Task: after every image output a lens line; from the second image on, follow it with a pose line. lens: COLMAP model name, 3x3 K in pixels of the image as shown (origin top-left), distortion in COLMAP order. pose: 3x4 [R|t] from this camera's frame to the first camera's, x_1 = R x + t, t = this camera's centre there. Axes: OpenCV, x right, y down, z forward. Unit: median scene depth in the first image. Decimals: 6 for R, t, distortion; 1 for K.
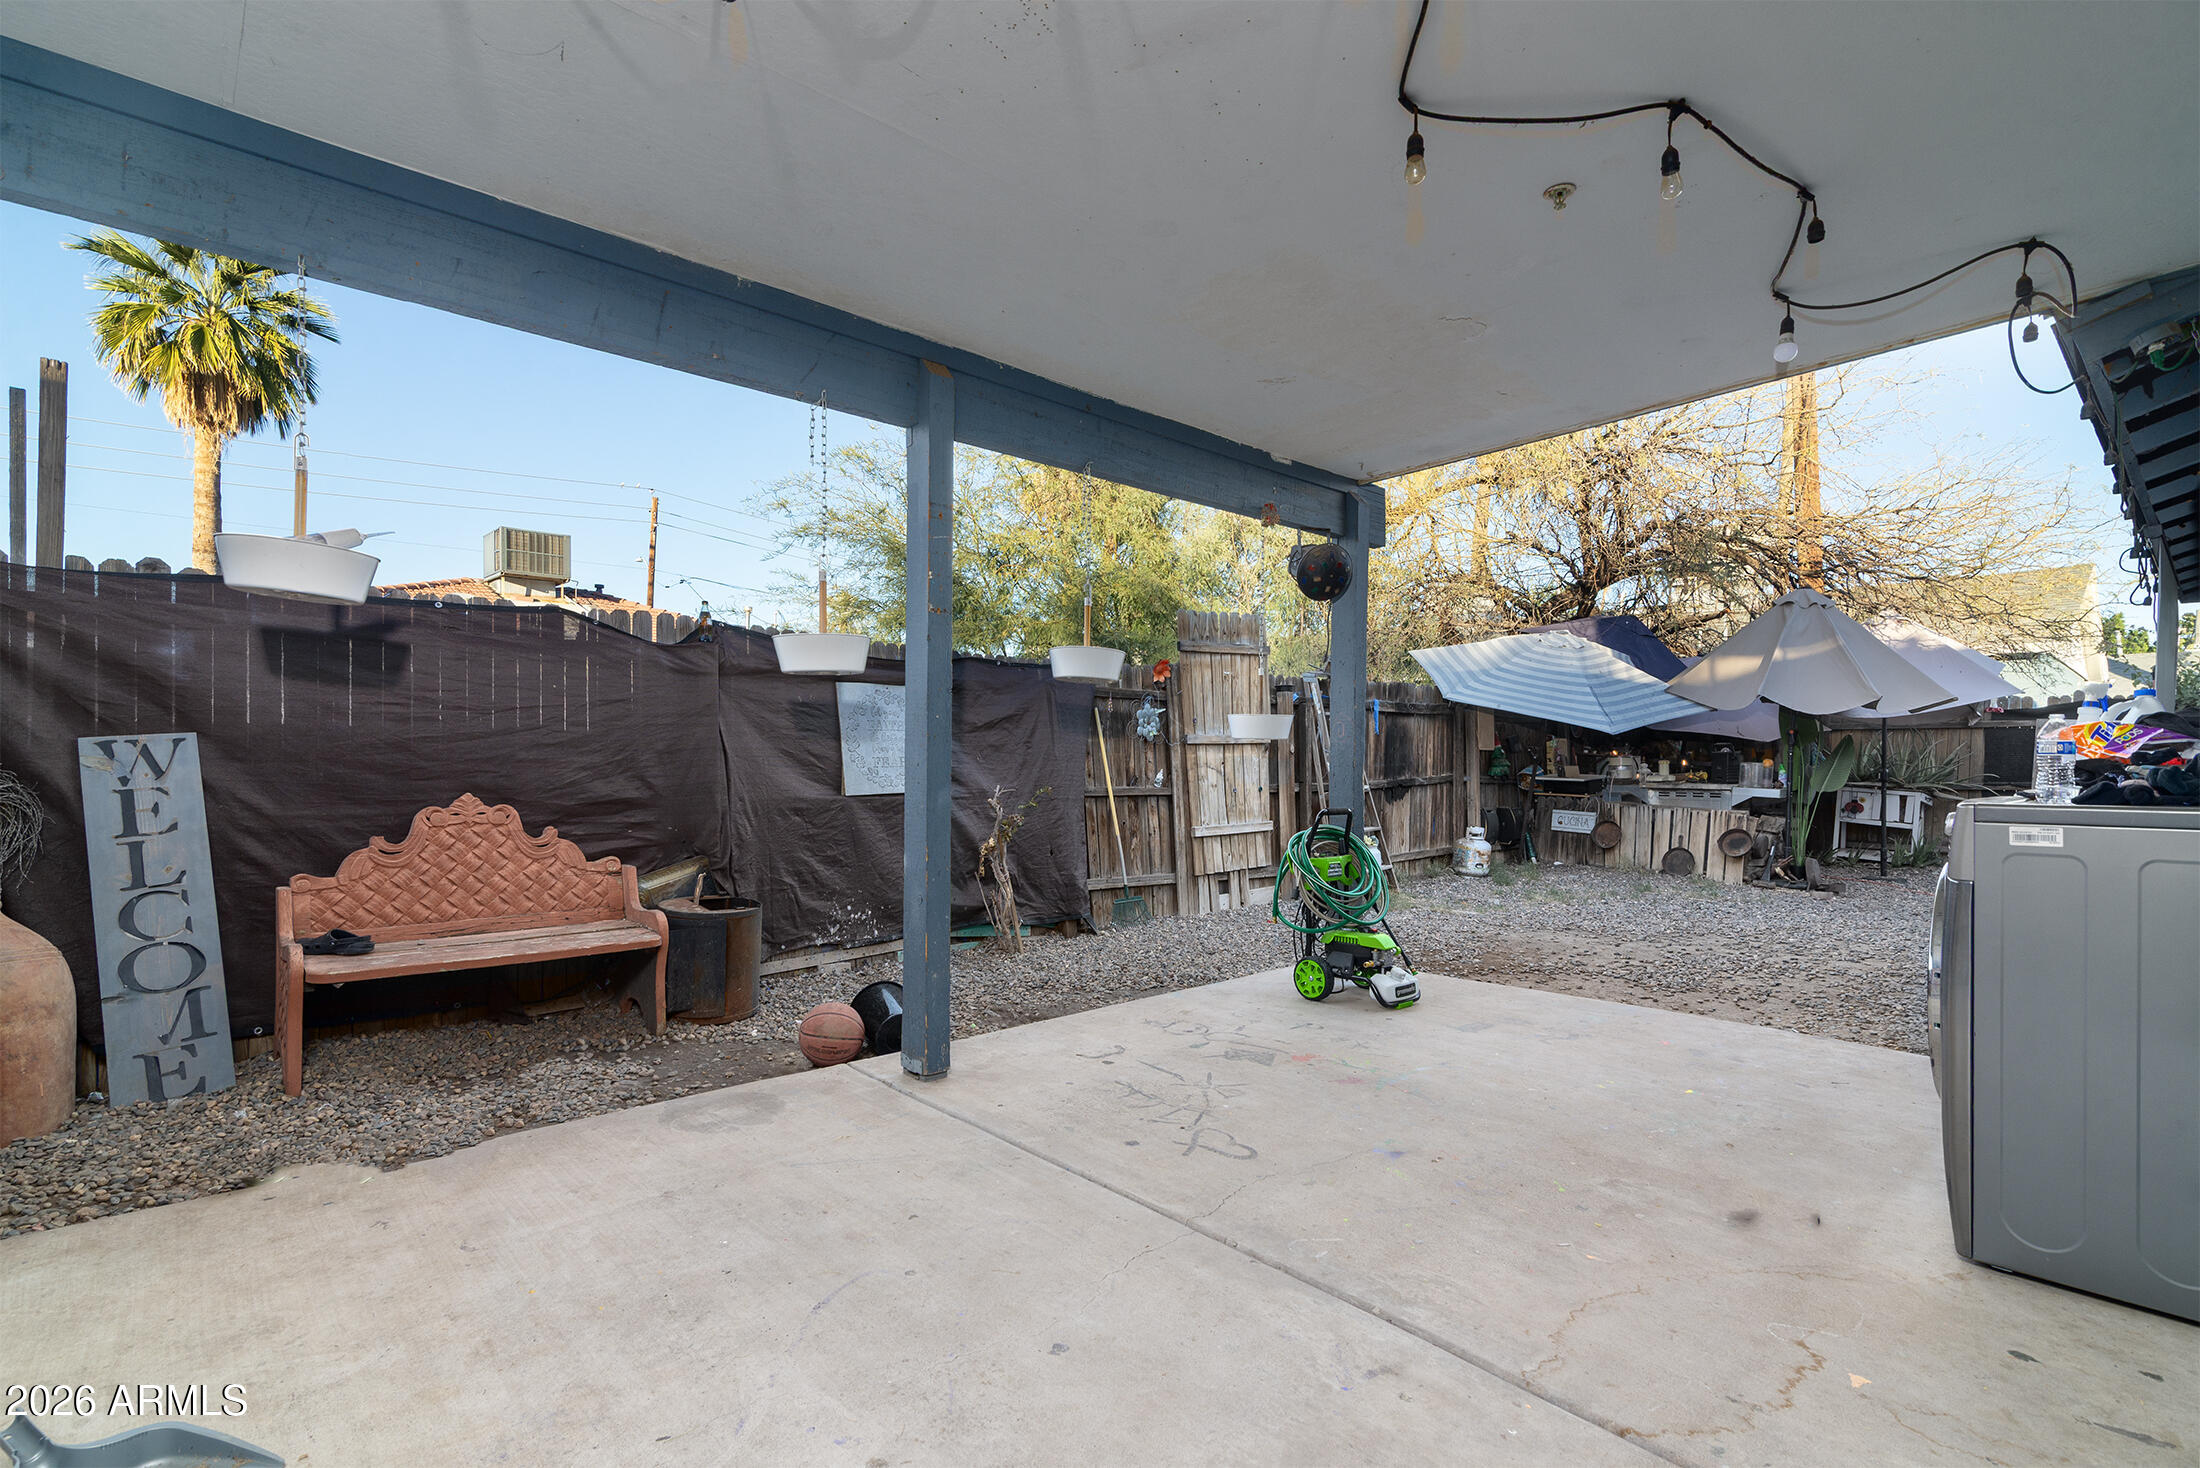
lens RADIAL K [[1034.5, 0, 1071.7], [0, 1034.5, 740.1], [0, 0, 1]] dist [0.003378, 0.000248]
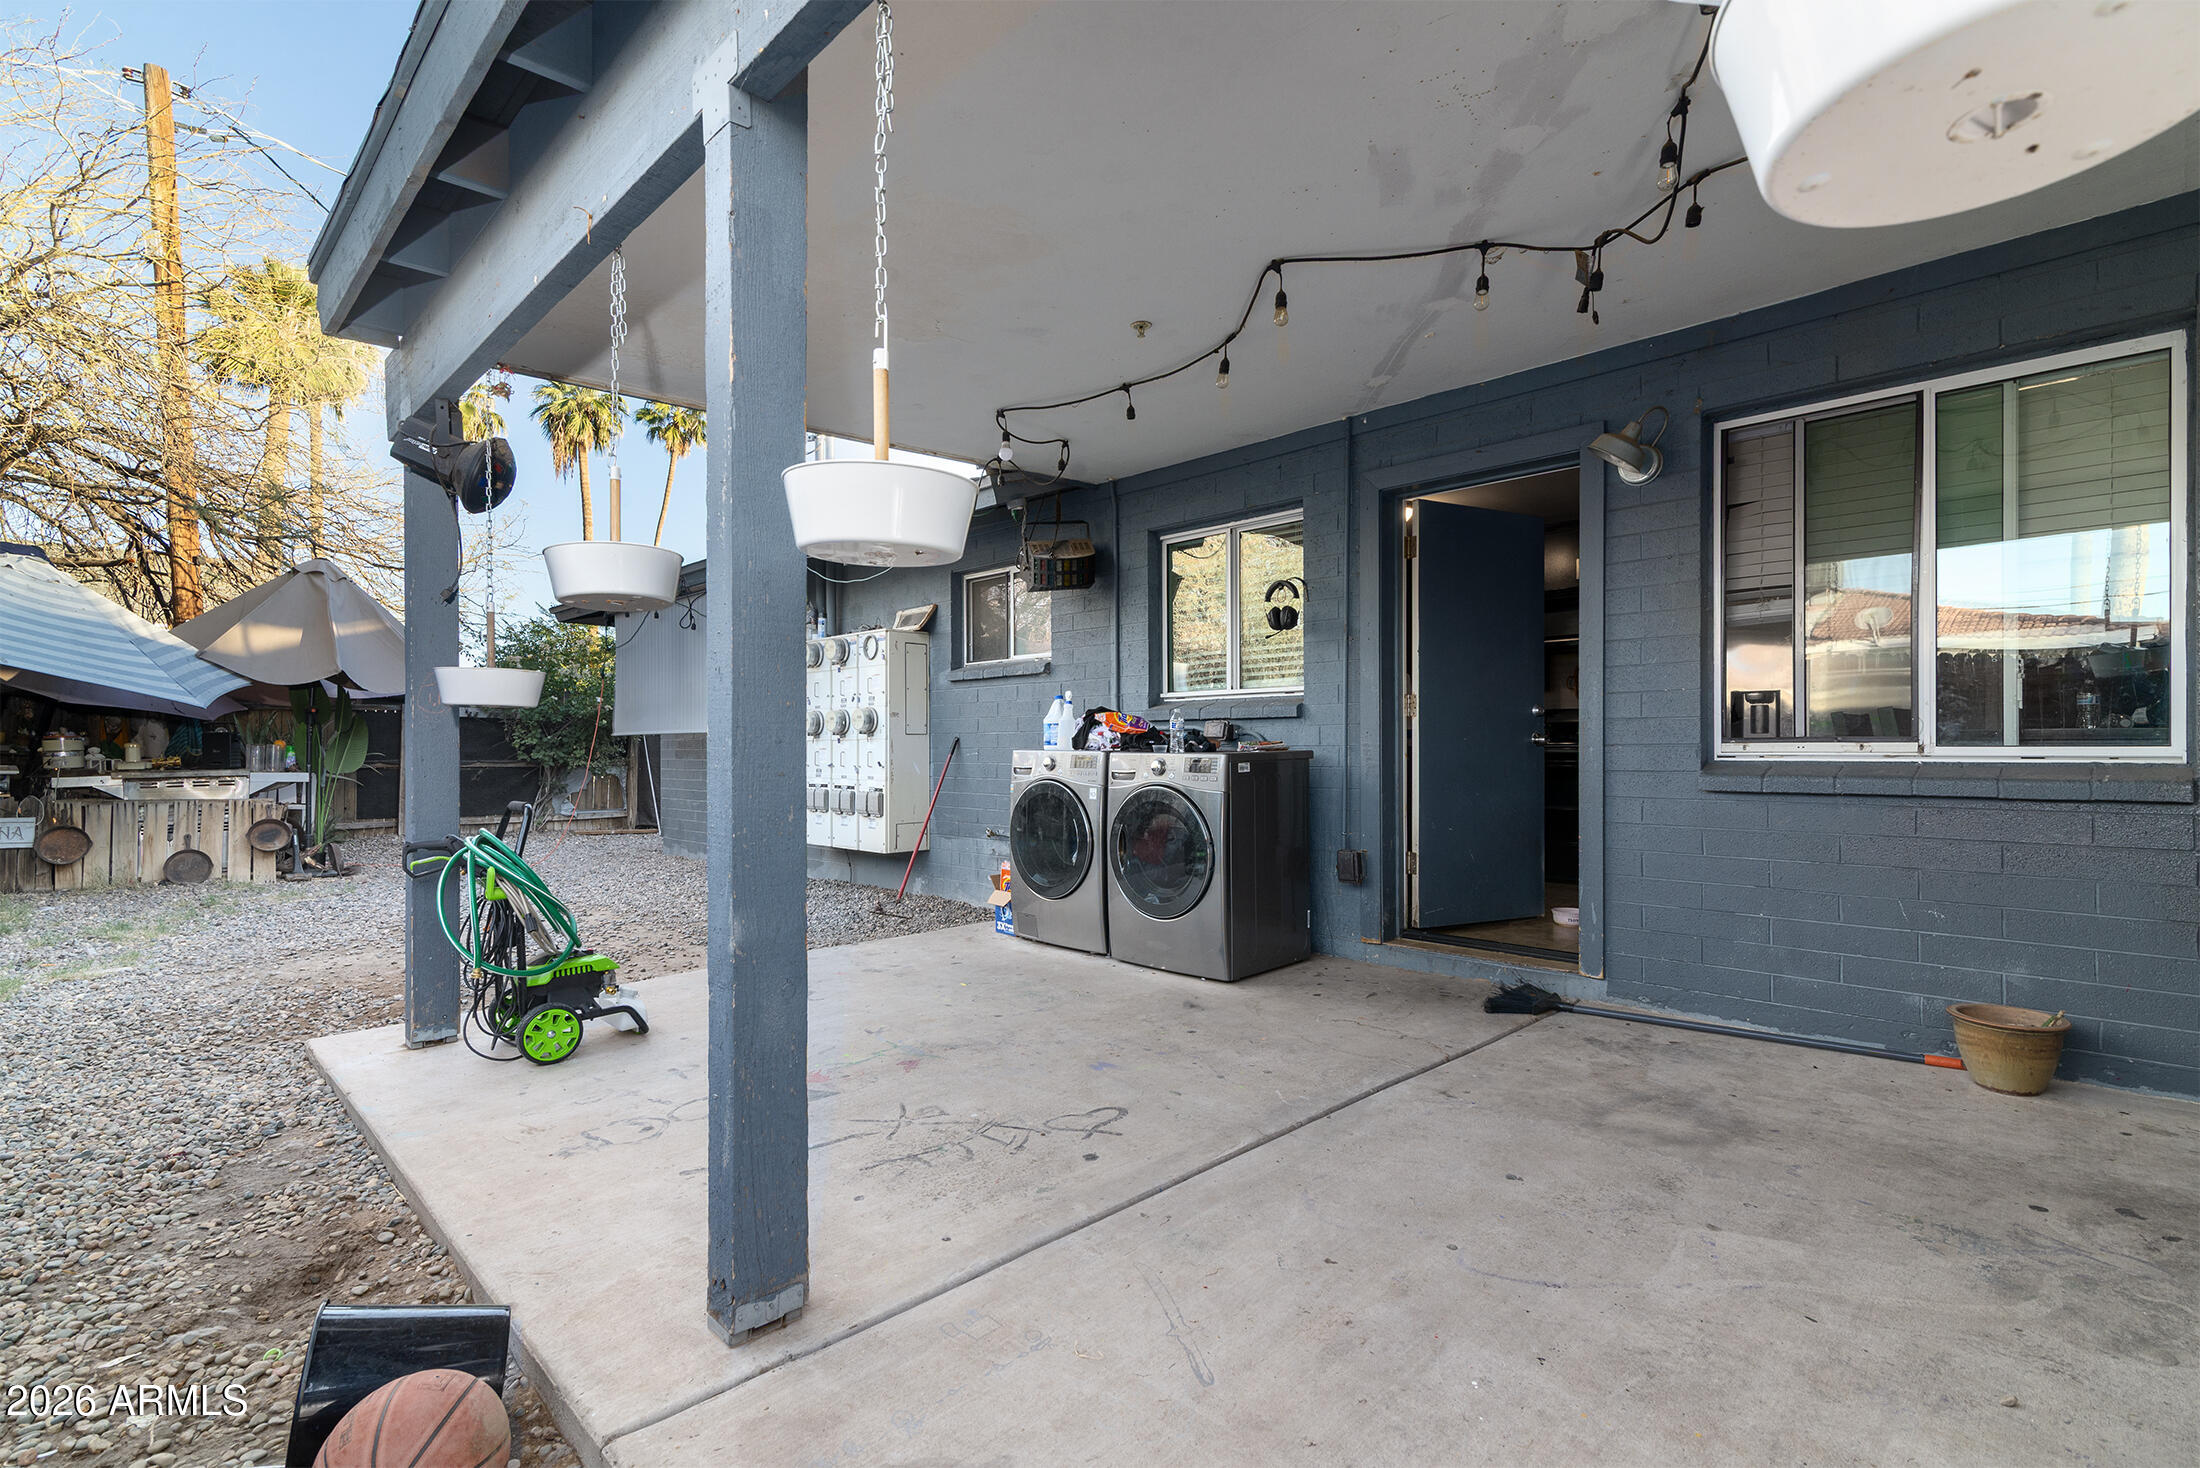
lens RADIAL K [[1034.5, 0, 1071.7], [0, 1034.5, 740.1], [0, 0, 1]] dist [0.003378, 0.000248]
pose [[-0.050280, -0.005887, 0.998718, -0.745972], [-0.009707, 0.999938, 0.005405, 0.015029], [-0.998688, -0.009423, -0.050334, 0.935201]]
